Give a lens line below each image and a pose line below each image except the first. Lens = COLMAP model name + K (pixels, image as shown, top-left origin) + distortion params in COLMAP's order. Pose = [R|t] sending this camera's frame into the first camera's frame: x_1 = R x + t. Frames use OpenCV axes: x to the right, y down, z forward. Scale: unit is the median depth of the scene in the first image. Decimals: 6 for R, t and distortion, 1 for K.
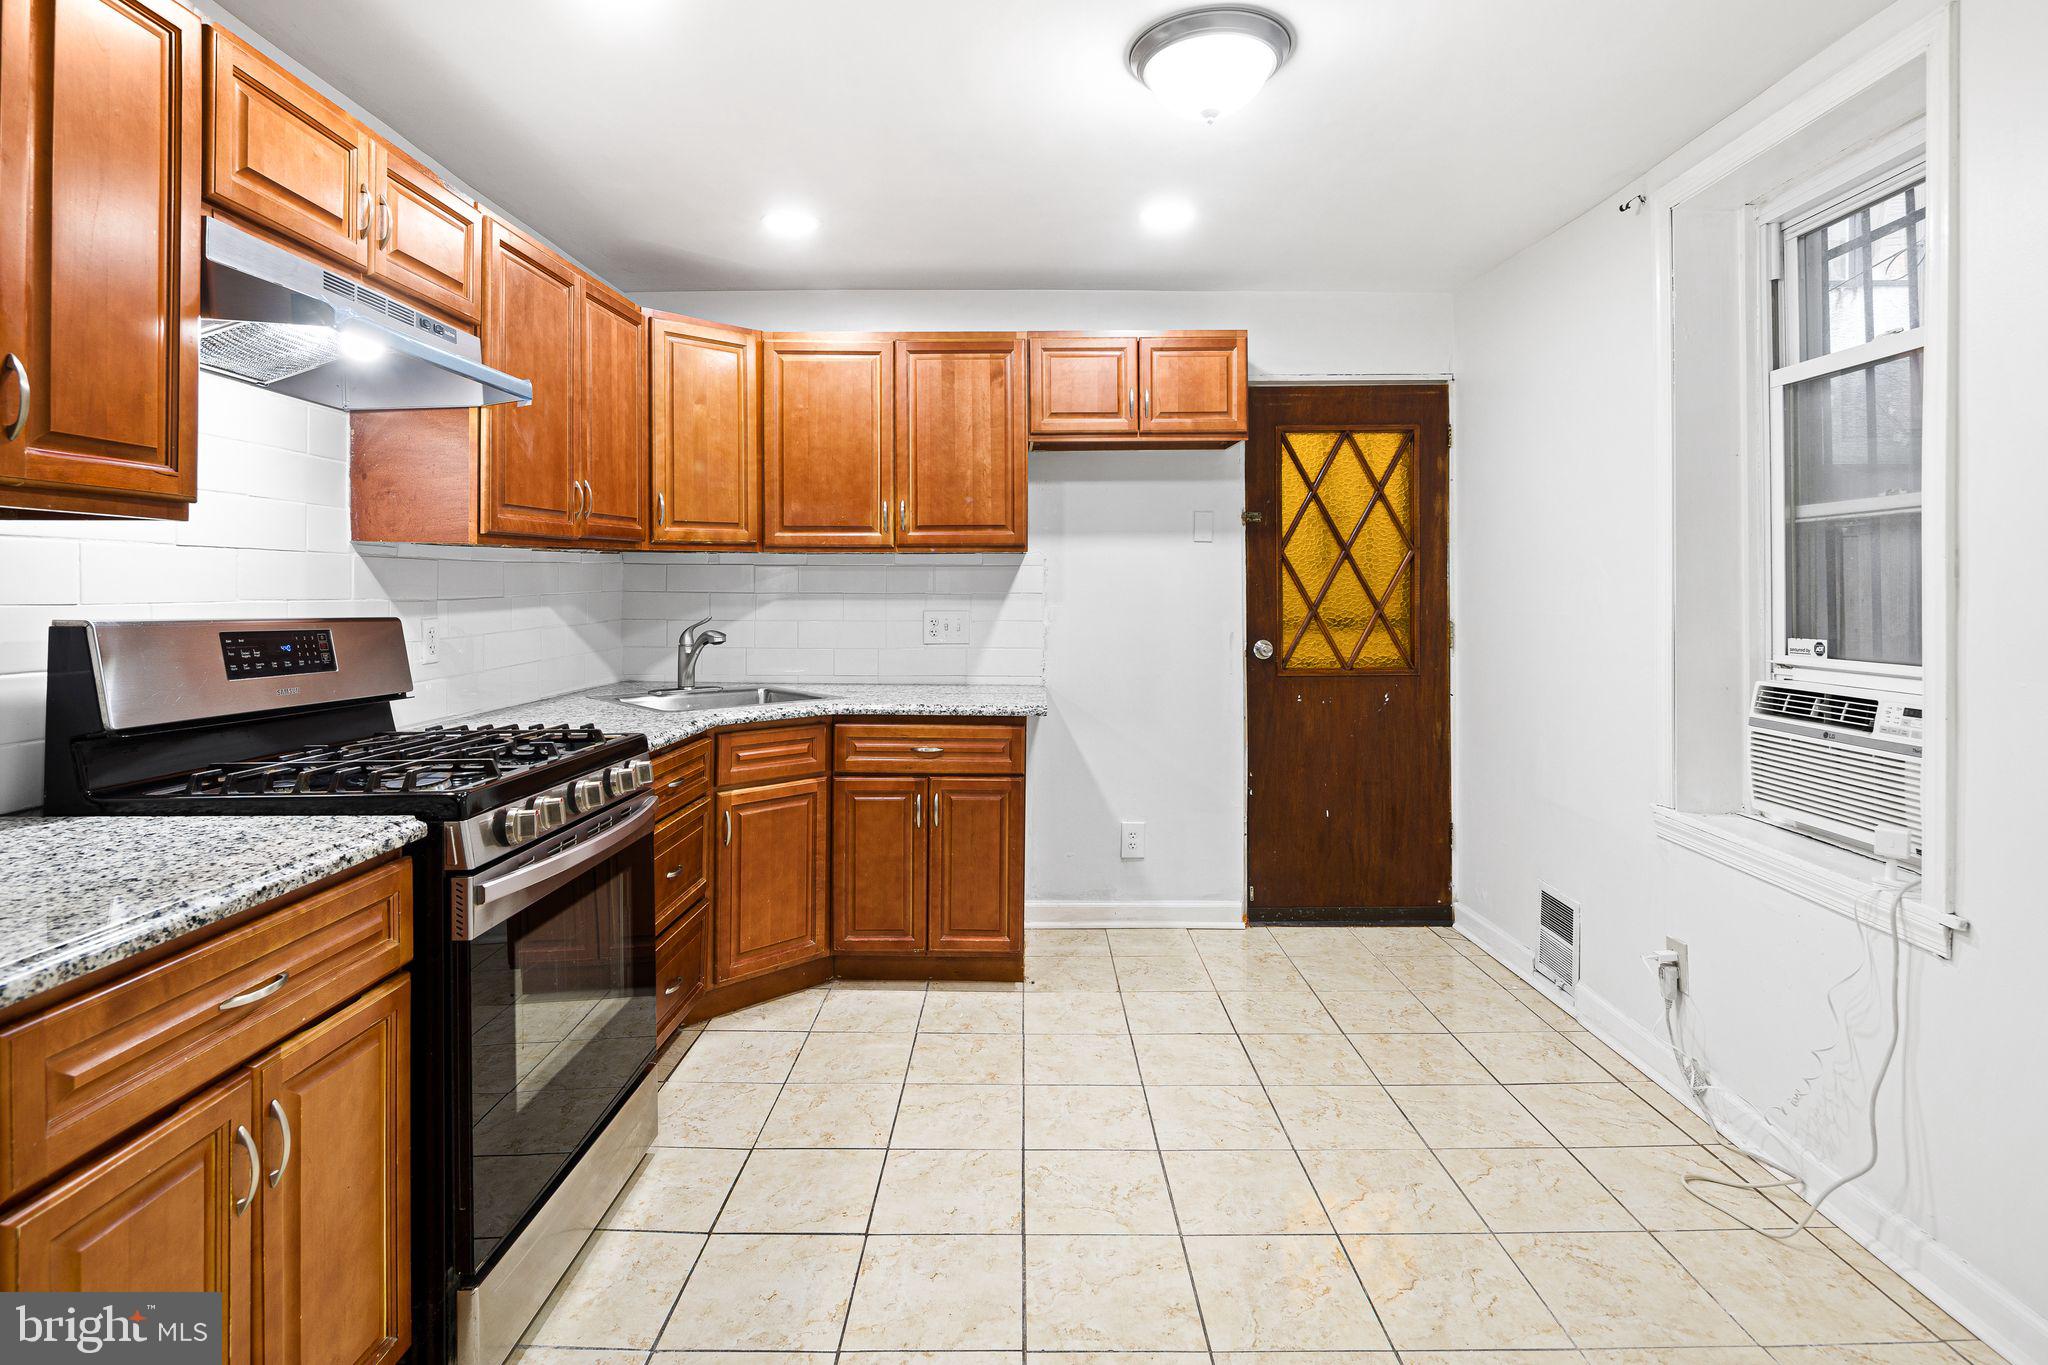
lens RADIAL K [[1013.3, 0, 1063.3], [0, 1013.3, 584.9], [0, 0, 1]] dist [0.006337, -0.004904]
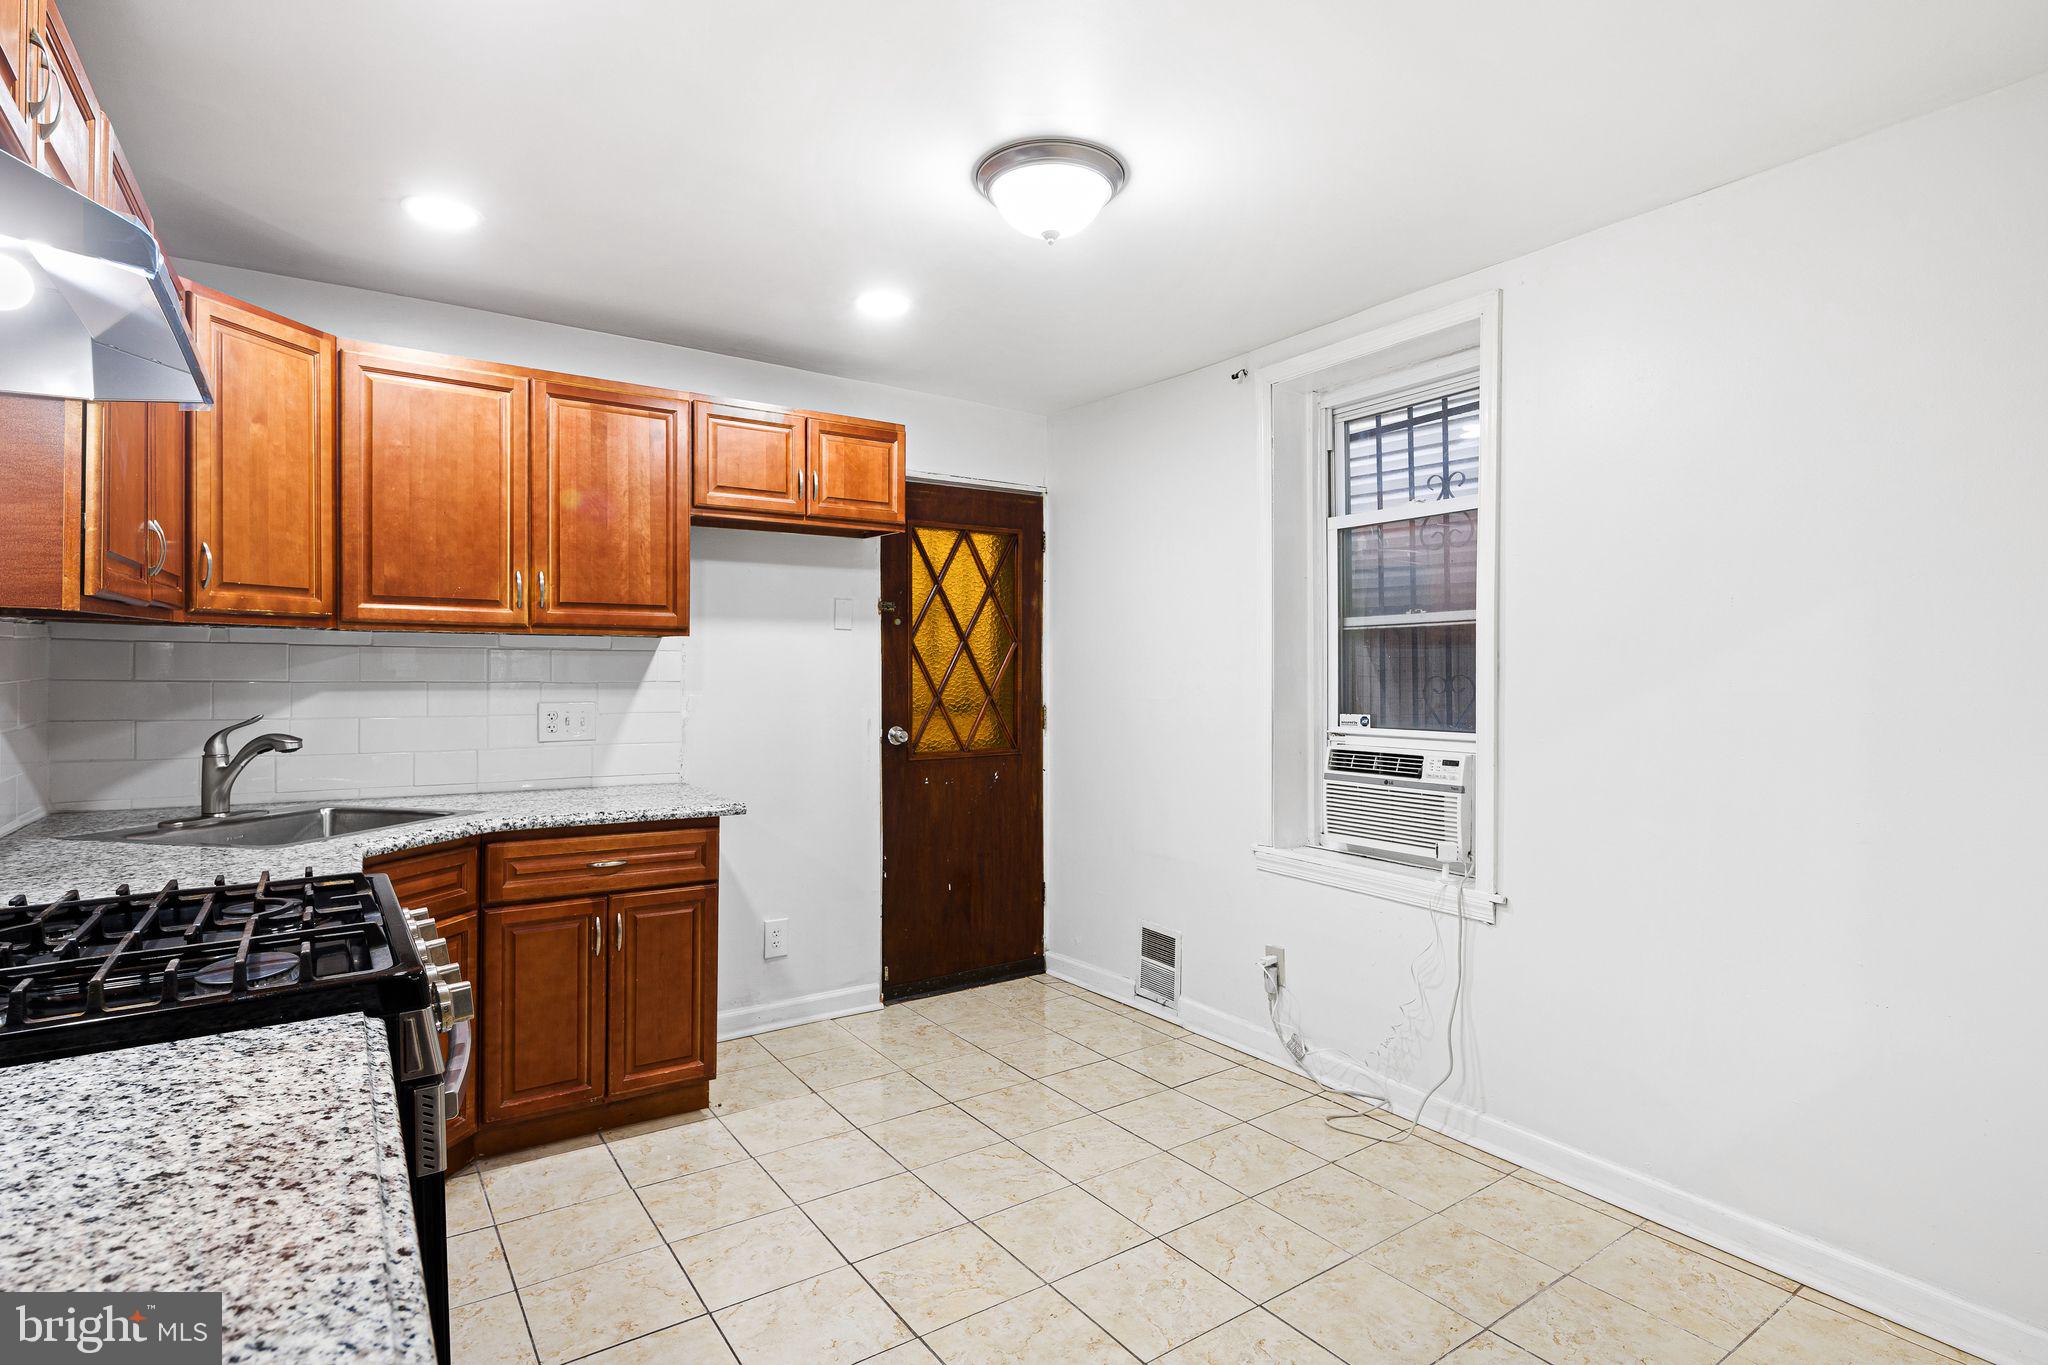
lens RADIAL K [[1013.3, 0, 1030.5], [0, 1013.3, 675.3], [0, 0, 1]] dist [0.006337, -0.004904]
pose [[0.824286, 0.001232, 0.566172, -0.322343], [-0.004802, 0.999977, 0.004816, -0.003736], [-0.566153, -0.006689, 0.824273, 0.085245]]
